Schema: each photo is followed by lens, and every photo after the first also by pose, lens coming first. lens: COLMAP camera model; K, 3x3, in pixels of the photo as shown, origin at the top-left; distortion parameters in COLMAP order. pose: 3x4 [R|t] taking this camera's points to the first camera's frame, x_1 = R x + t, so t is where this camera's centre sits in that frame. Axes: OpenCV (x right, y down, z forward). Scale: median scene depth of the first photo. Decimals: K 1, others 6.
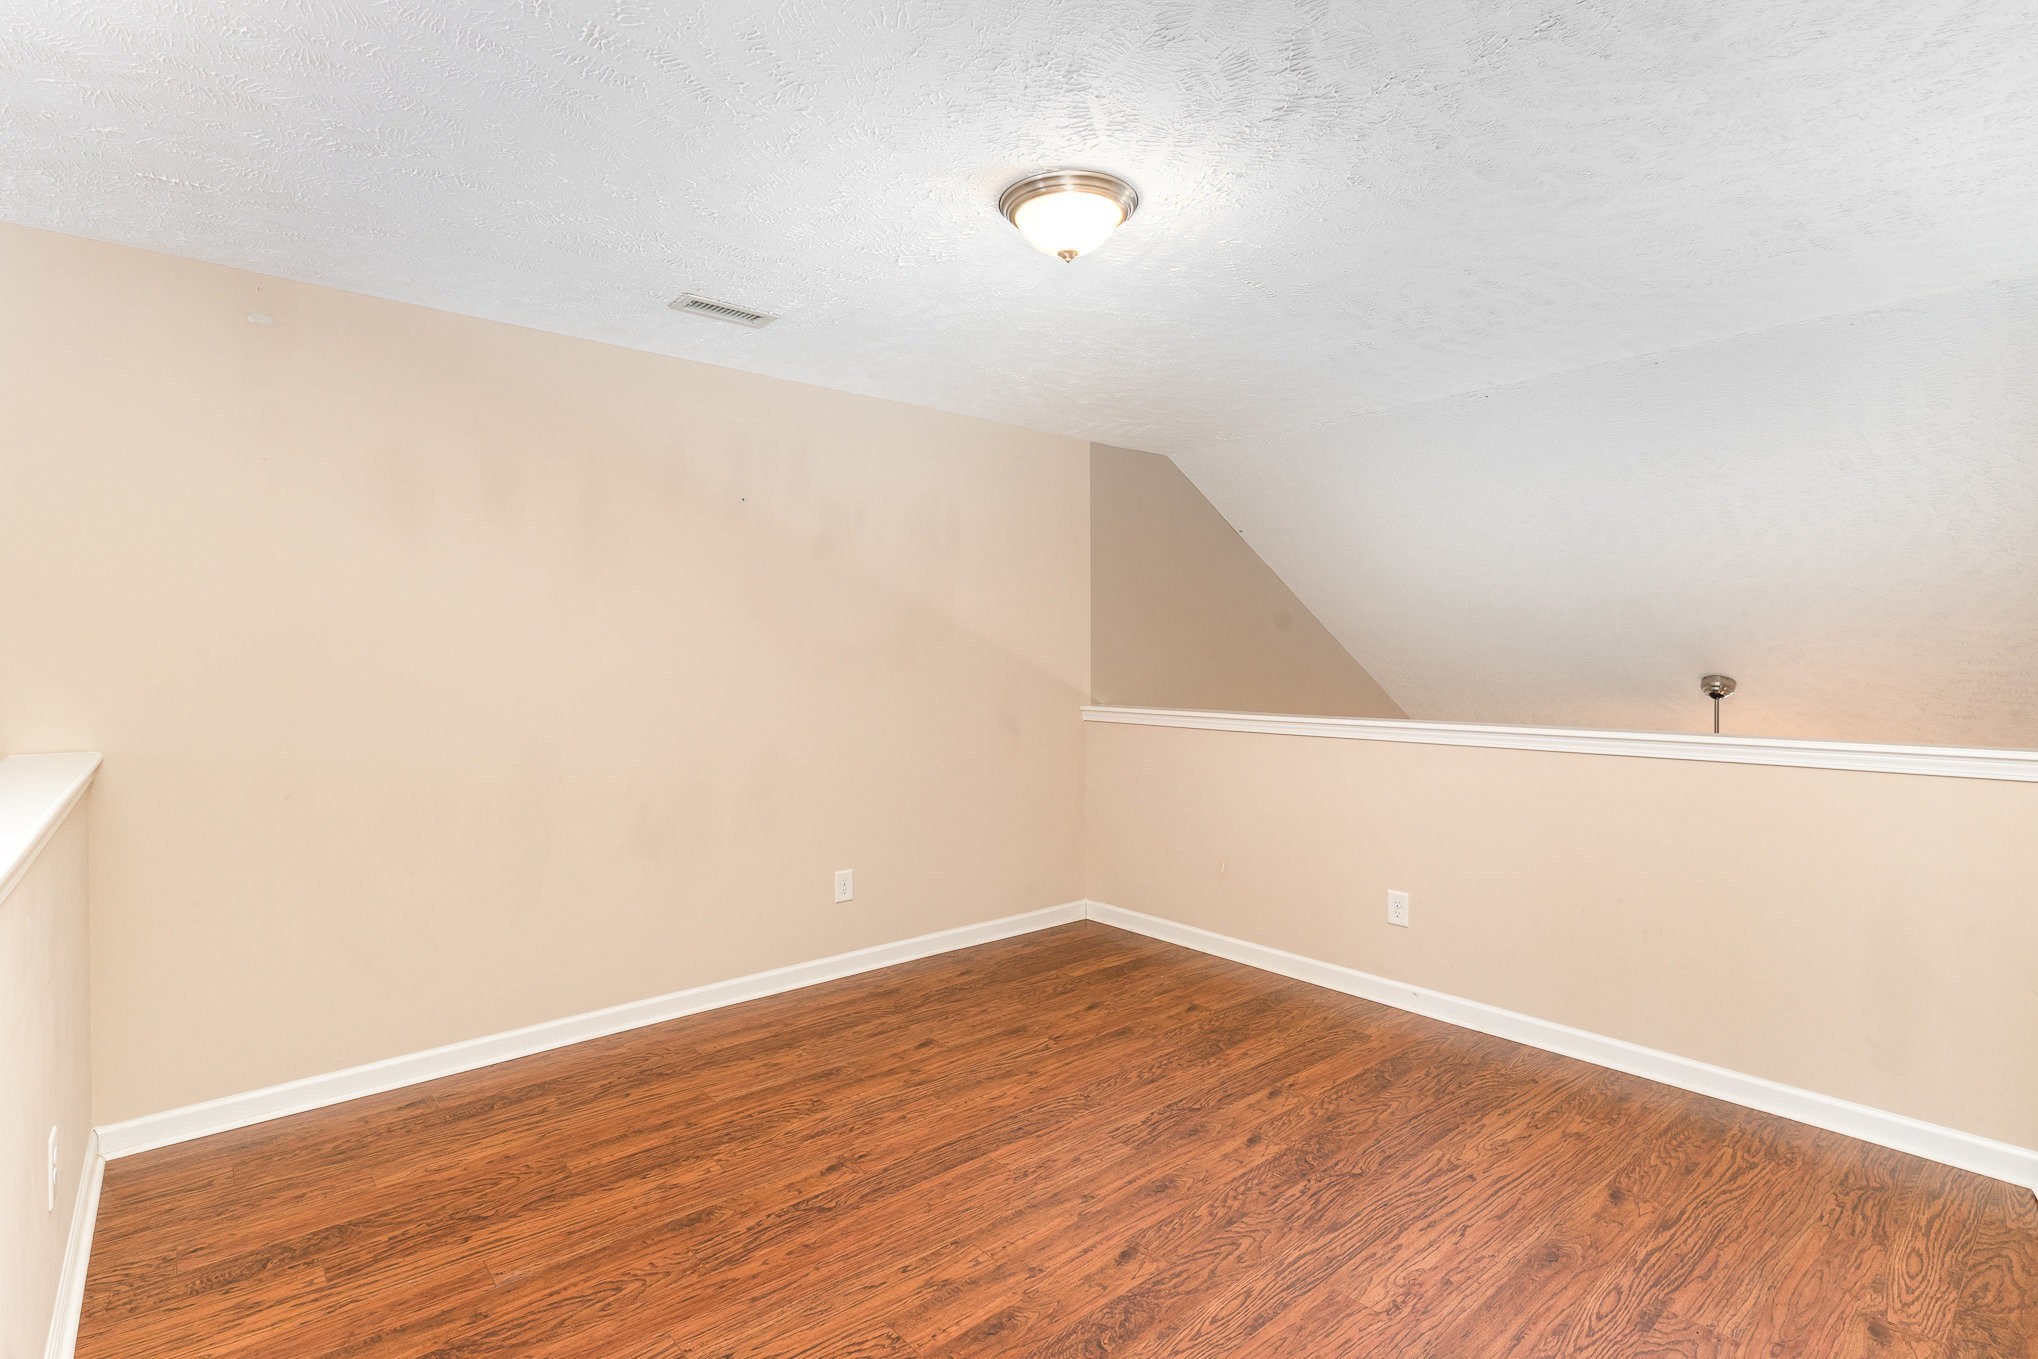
lens RADIAL K [[970.0, 0, 1018.1], [0, 970.0, 656.8], [0, 0, 1]] dist [0.002164, -0.000399]
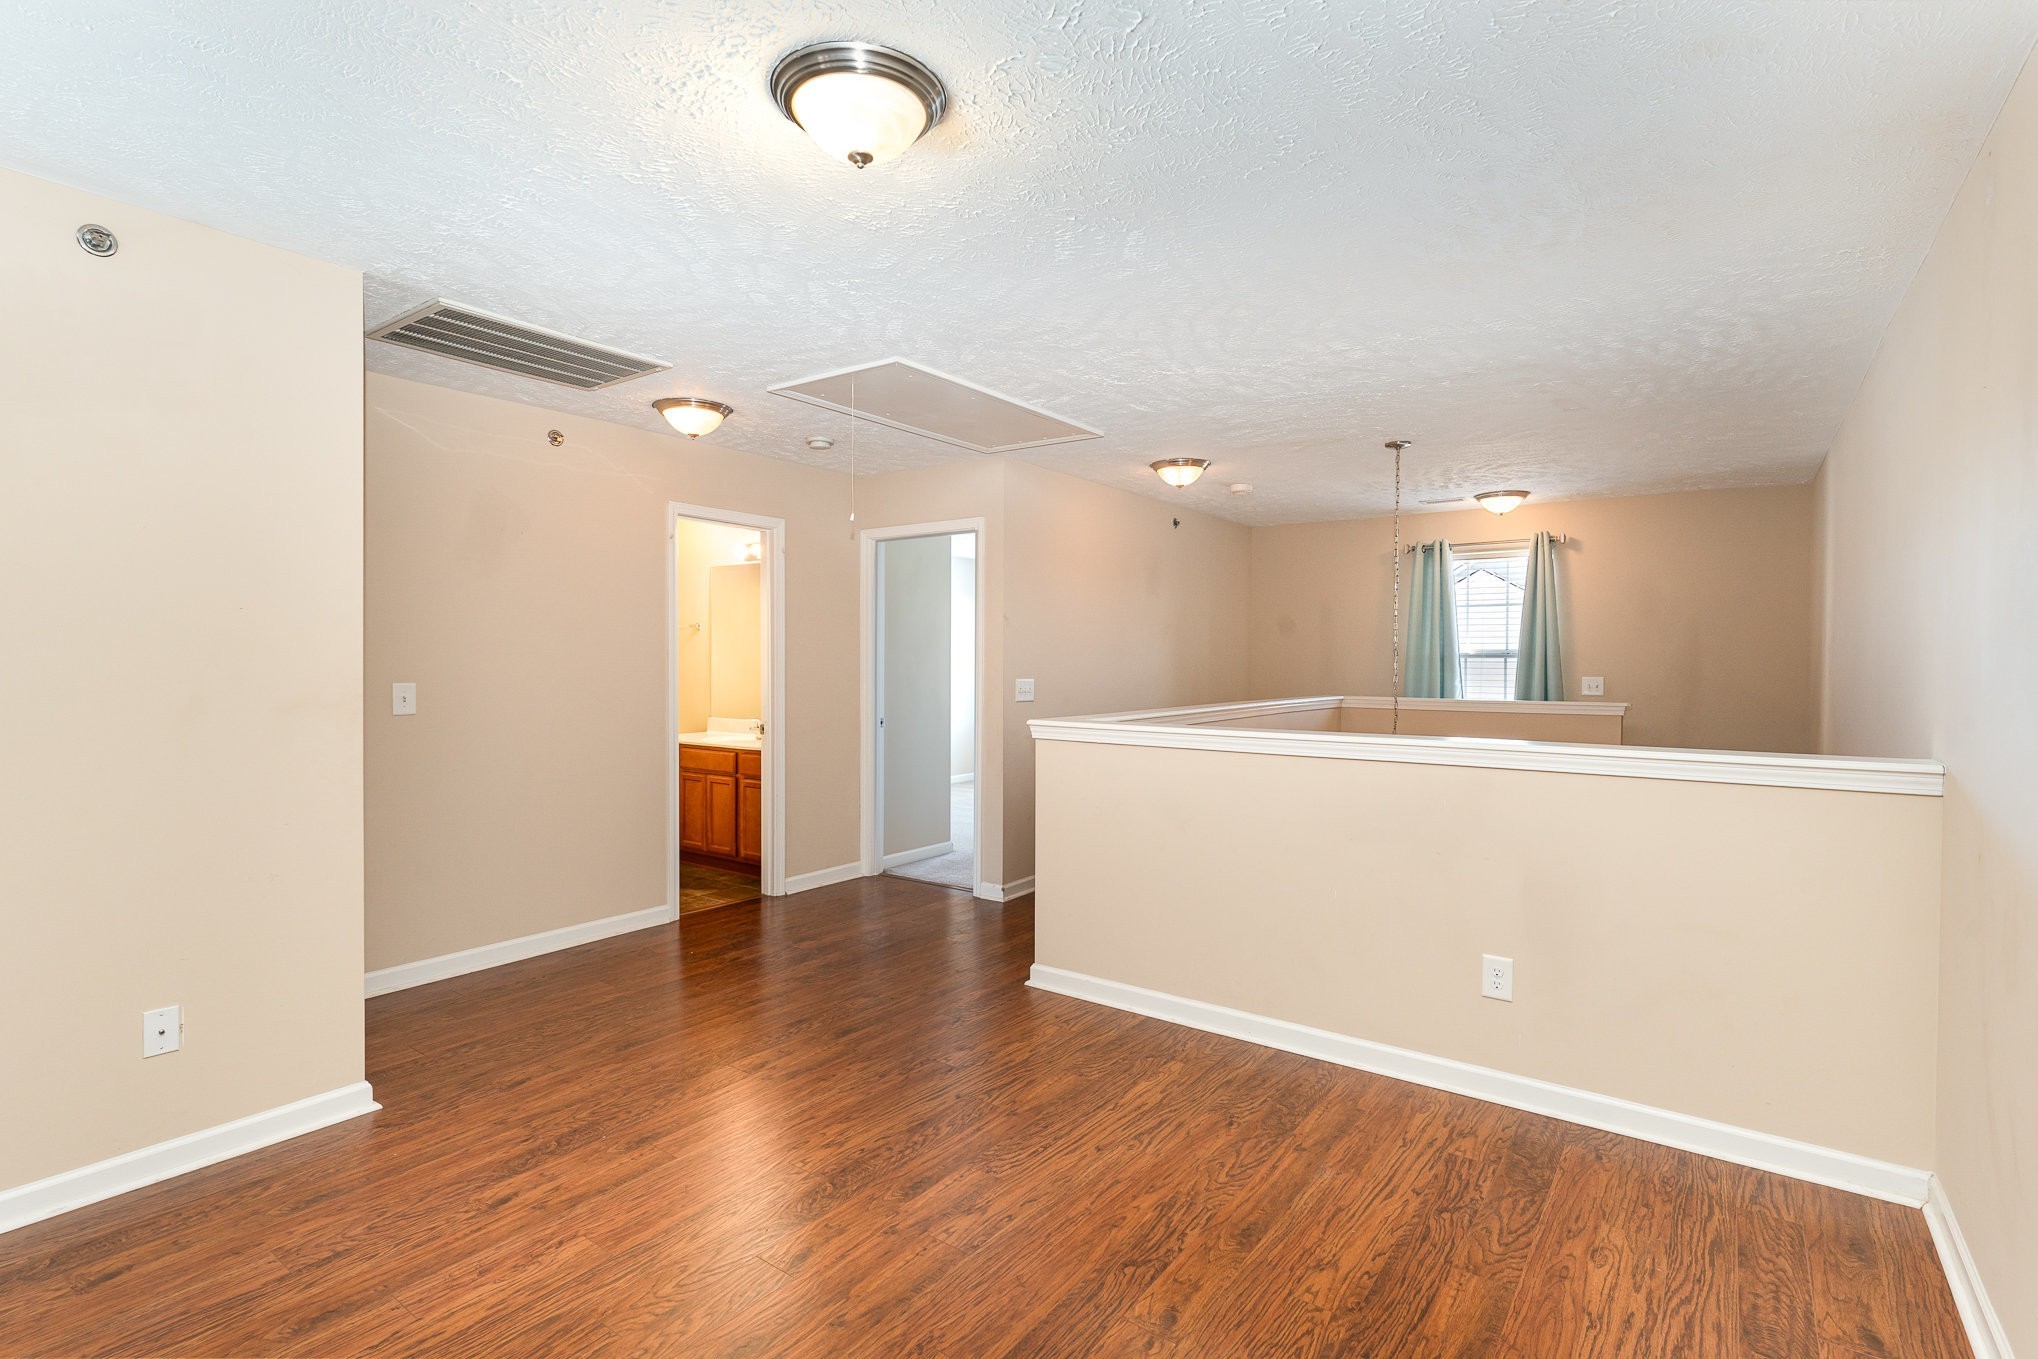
lens RADIAL K [[970.0, 0, 1018.1], [0, 970.0, 656.8], [0, 0, 1]] dist [0.002164, -0.000399]
pose [[-0.974133, -0.001143, -0.225973, 0.120519], [-0.000586, 0.999997, -0.002534, -0.000518], [0.225975, -0.002336, -0.974130, 2.021350]]
